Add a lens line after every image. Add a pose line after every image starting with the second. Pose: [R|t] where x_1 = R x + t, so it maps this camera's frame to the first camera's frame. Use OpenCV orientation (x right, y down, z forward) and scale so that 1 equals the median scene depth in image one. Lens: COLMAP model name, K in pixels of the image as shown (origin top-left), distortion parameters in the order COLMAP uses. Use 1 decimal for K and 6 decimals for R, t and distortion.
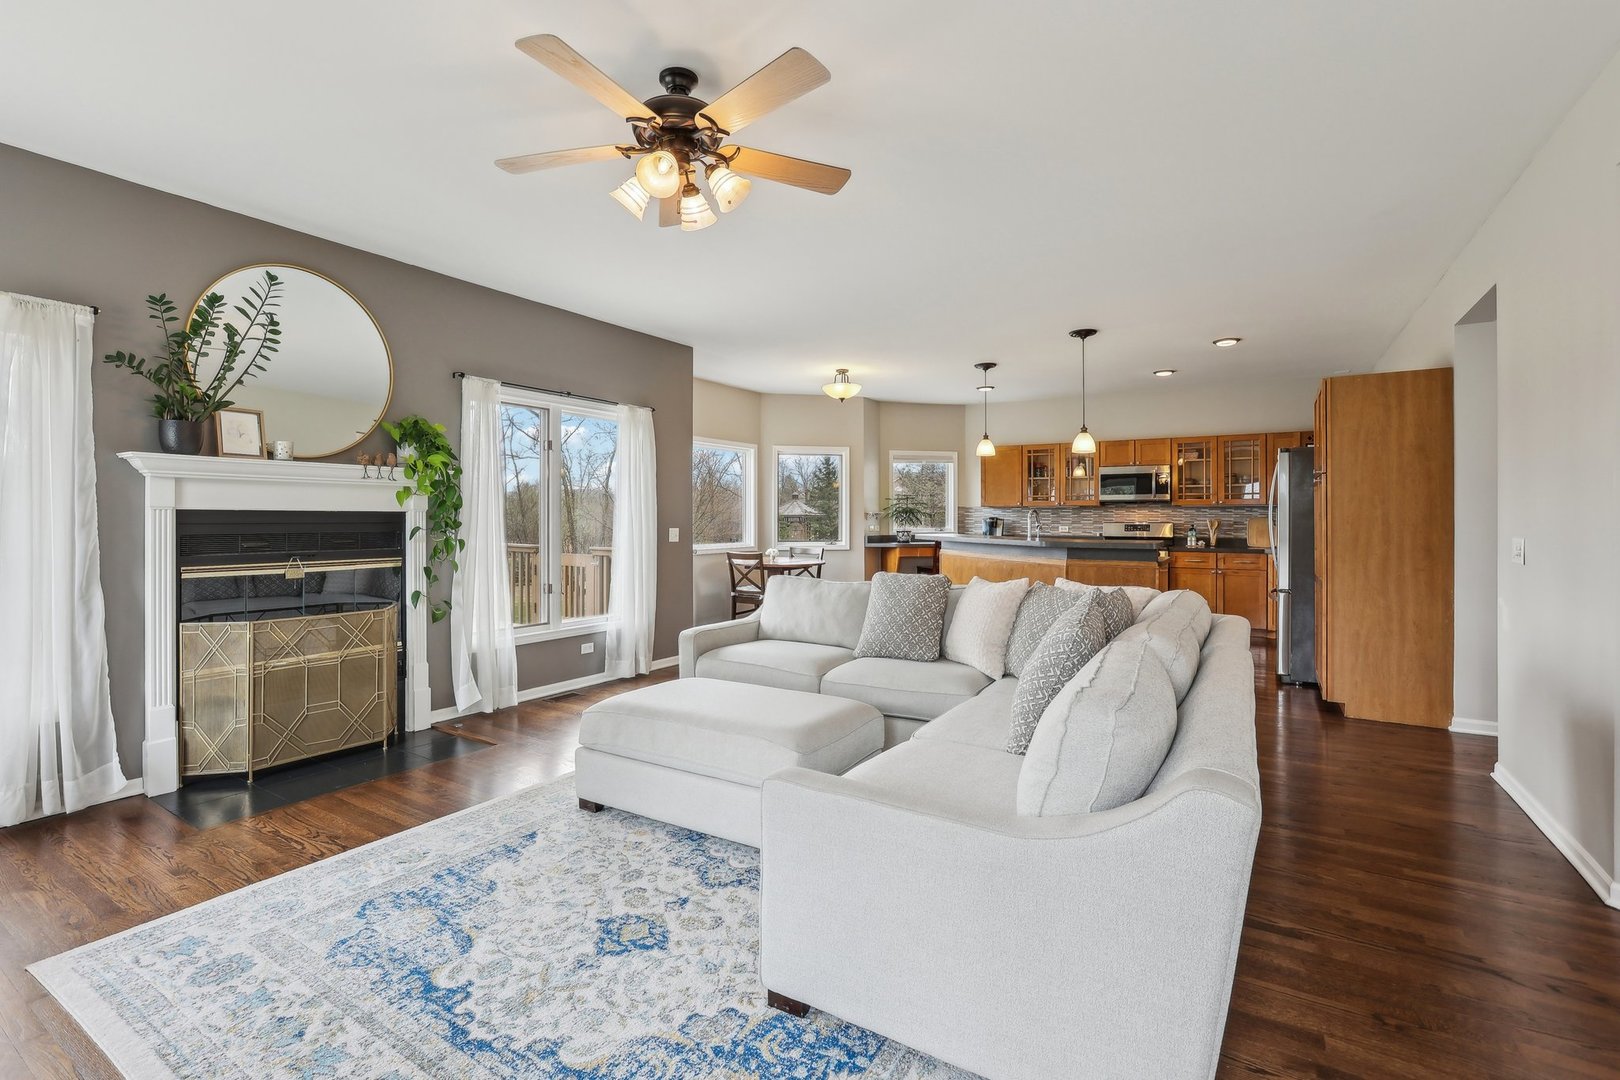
lens RADIAL K [[742.0, 0, 787.9], [0, 742.0, 520.5], [0, 0, 1]] dist [-0.027211, 0.021668]
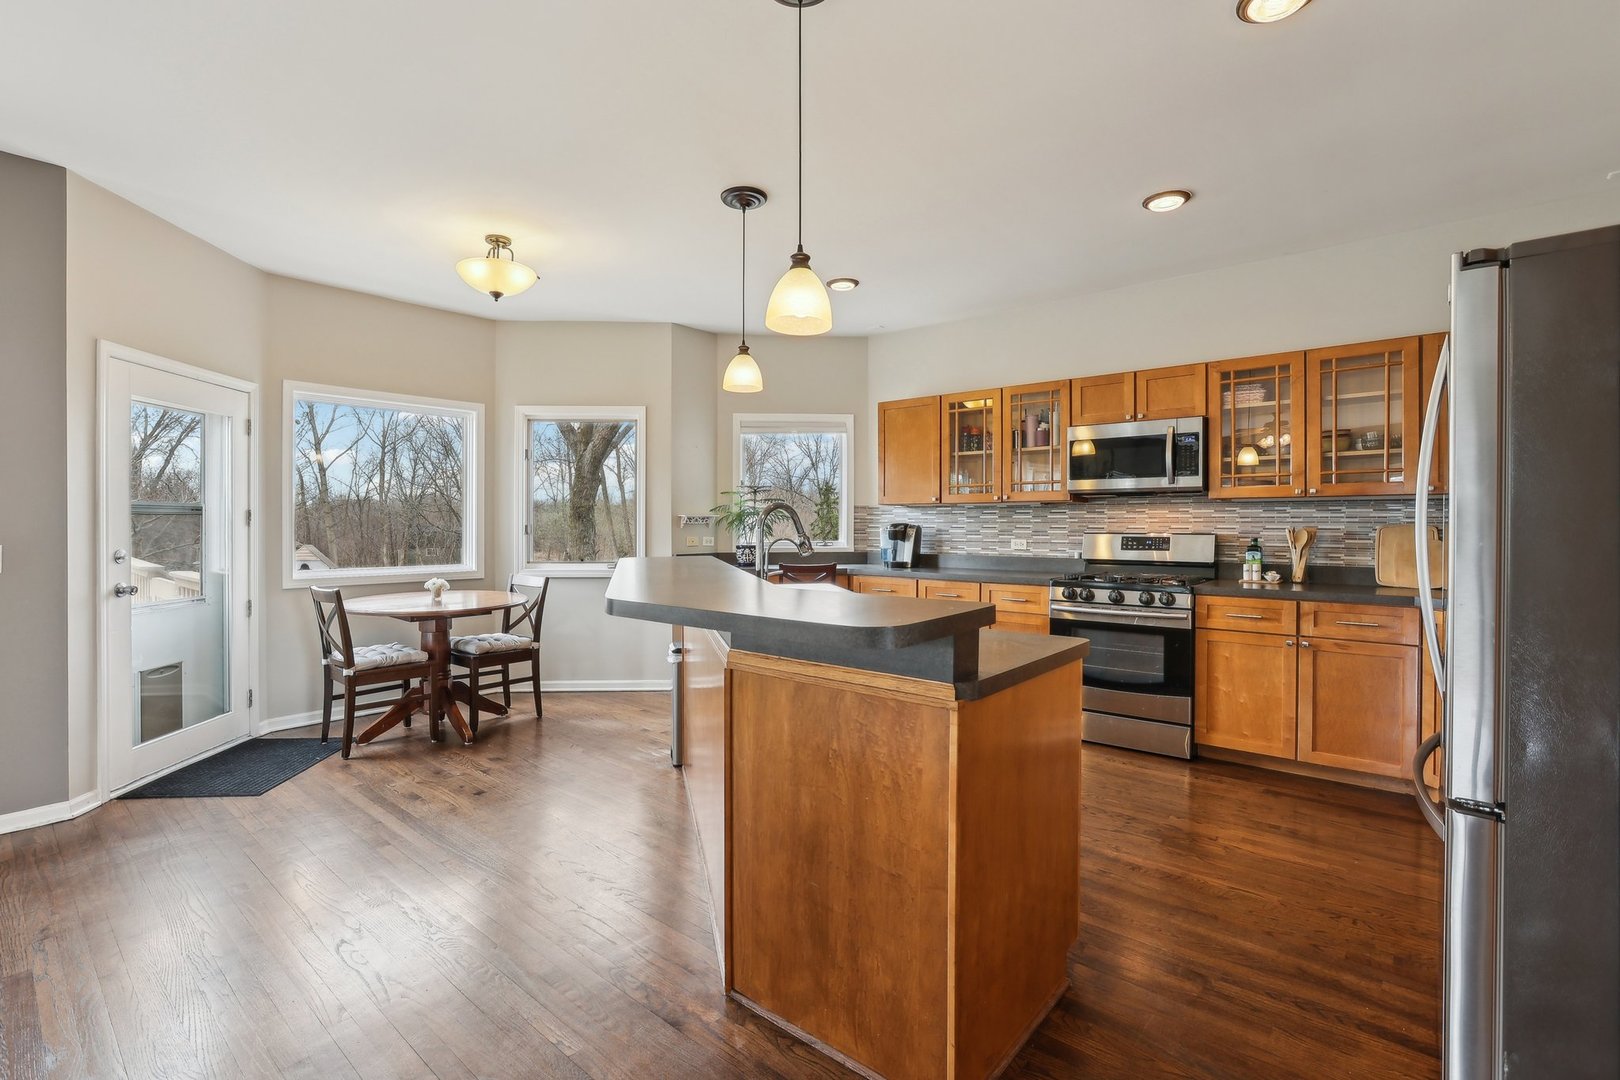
lens RADIAL K [[750.8, 0, 774.0], [0, 750.8, 527.2], [0, 0, 1]] dist [-0.022097, 0.000094]
pose [[0.988516, 0.001154, -0.151114, 0.685066], [-0.001088, 0.999999, 0.000521, -0.003229], [0.151114, -0.000351, 0.988516, 1.030597]]
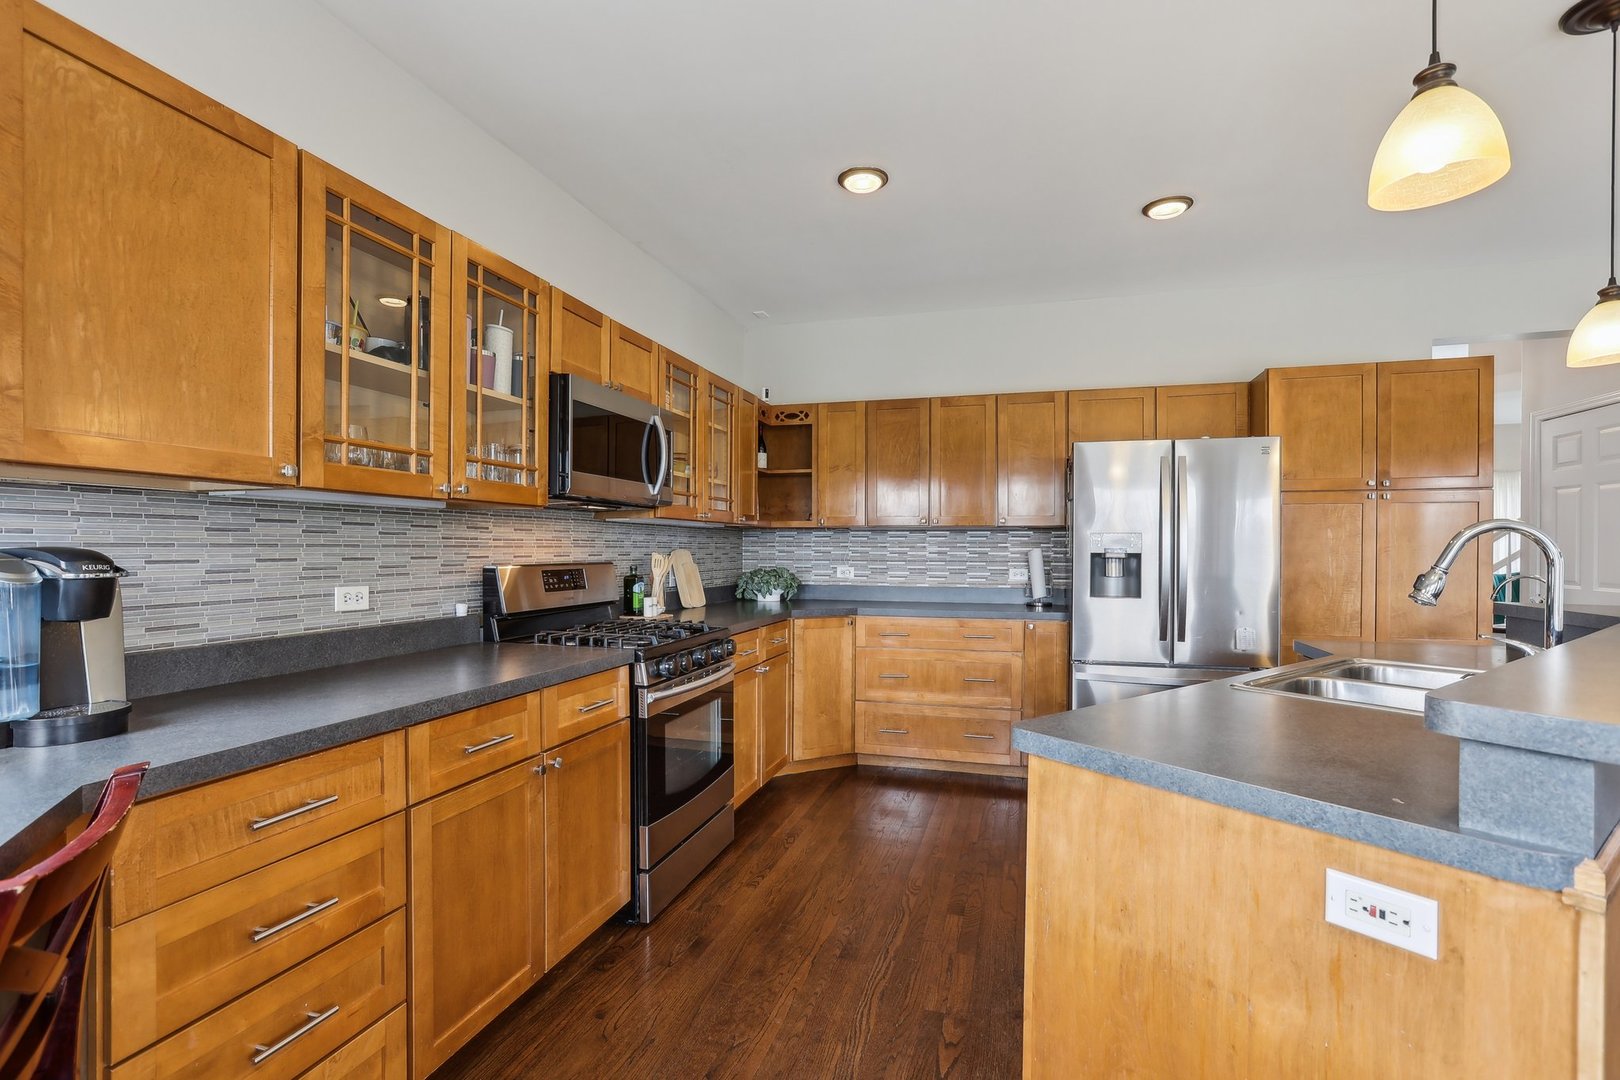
lens RADIAL K [[745.6, 0, 809.2], [0, 745.6, 548.0], [0, 0, 1]] dist [-0.031966, 0.022717]
pose [[-0.280285, 0.000339, 0.959917, 0.274602], [0.003670, 0.999993, 0.000718, -0.009603], [-0.959910, 0.003724, -0.280285, 2.305915]]
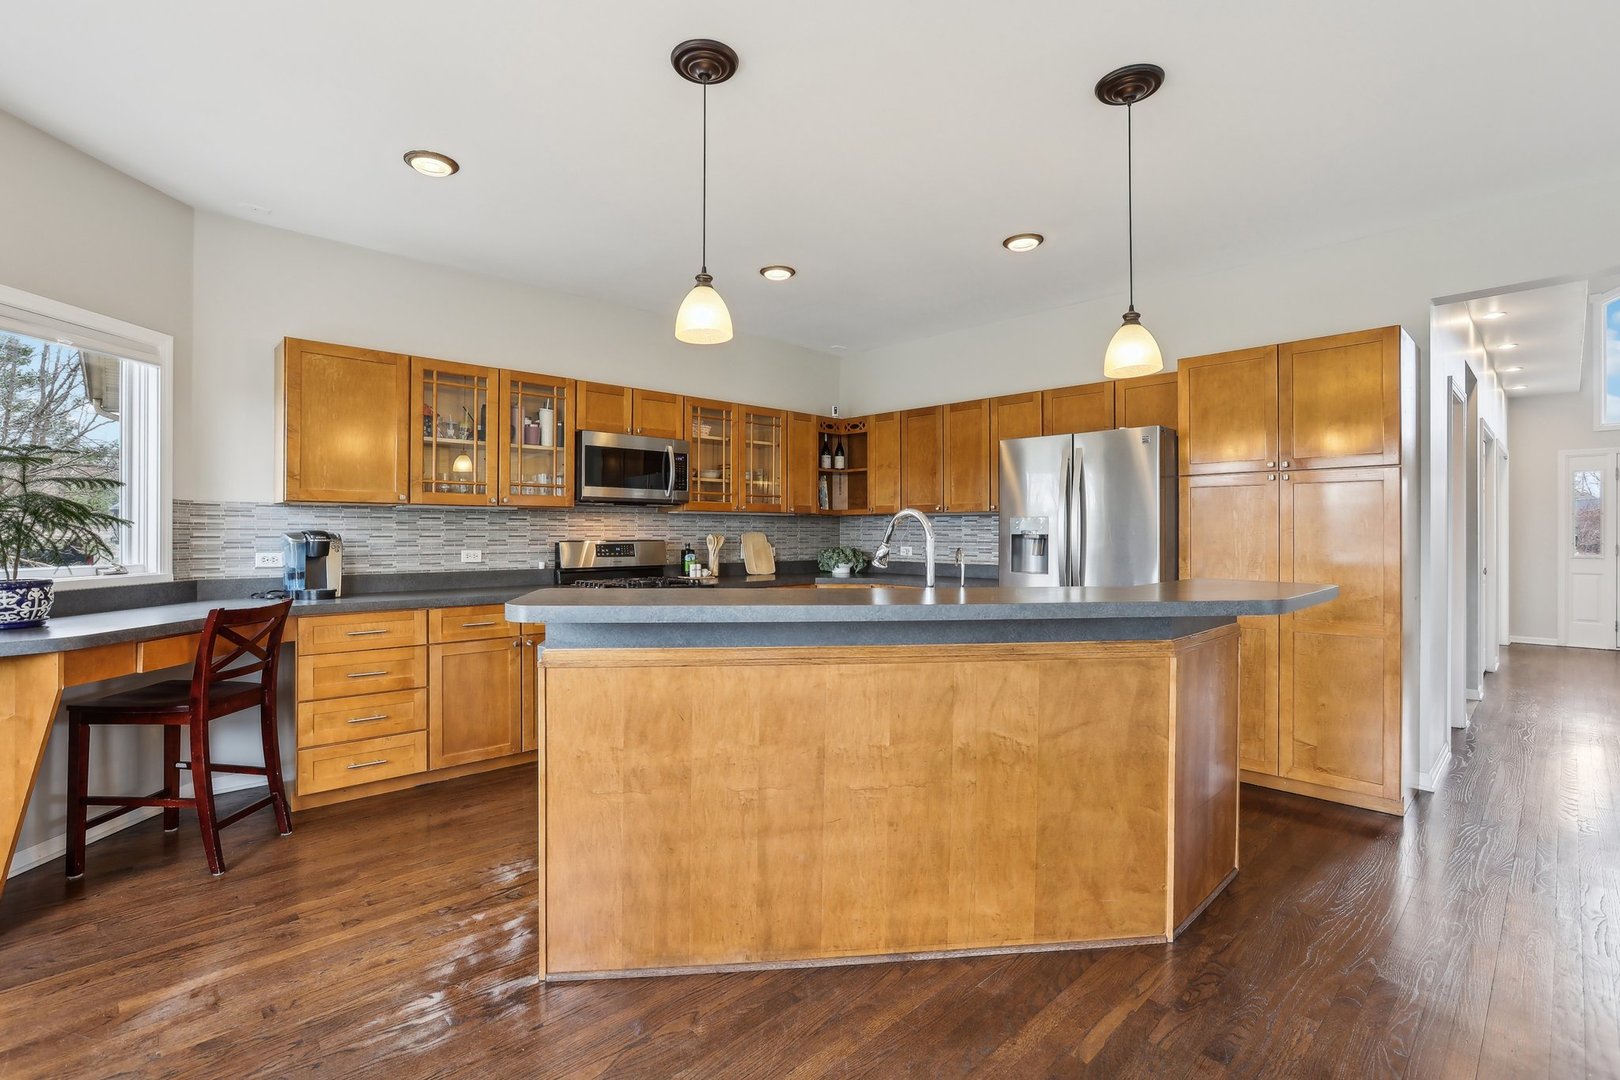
lens RADIAL K [[748.0, 0, 810.0], [0, 748.0, 540.0], [0, 0, 1]] dist [-0.029062, 0.024316]
pose [[0.240446, -0.010409, 0.970607, -0.073793], [0.002837, 0.999946, 0.010021, -0.006527], [-0.970658, 0.000344, 0.240463, 1.694206]]
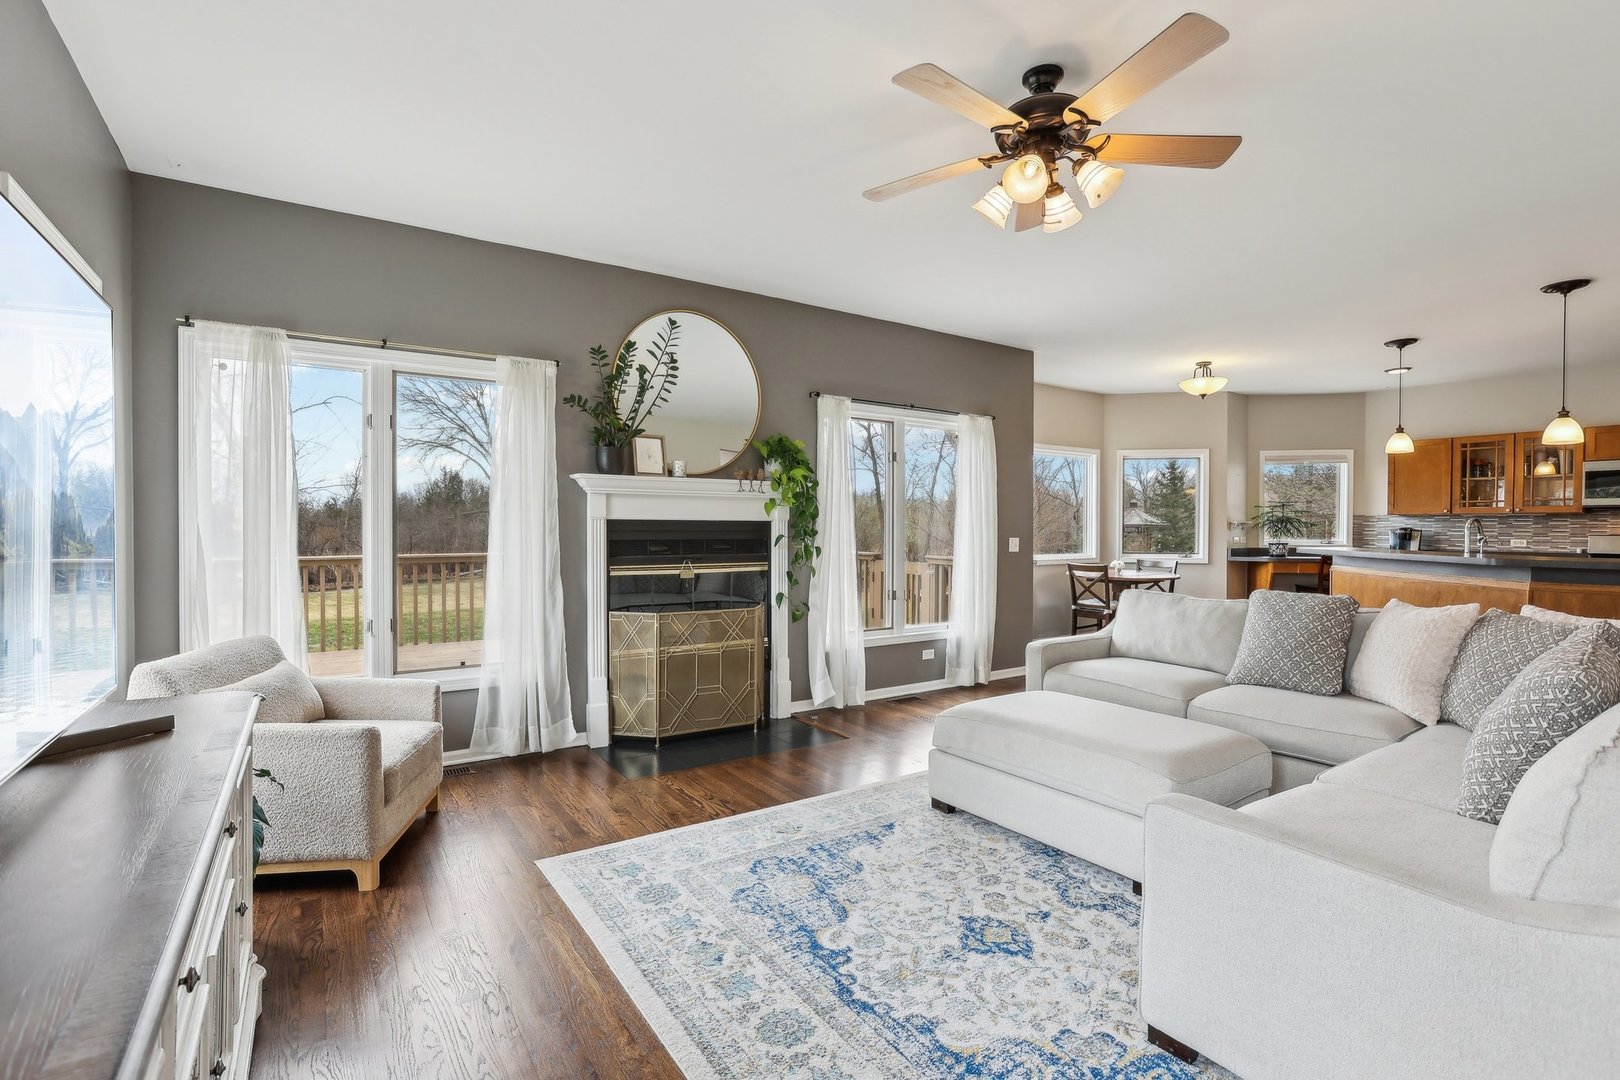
lens RADIAL K [[748.0, 0, 810.0], [0, 748.0, 540.0], [0, 0, 1]] dist [-0.029062, 0.024316]
pose [[0.922462, 0.009285, -0.385975, -0.033918], [-0.004075, 0.999889, 0.014316, 0.000456], [0.386065, -0.011633, 0.922398, -0.022116]]
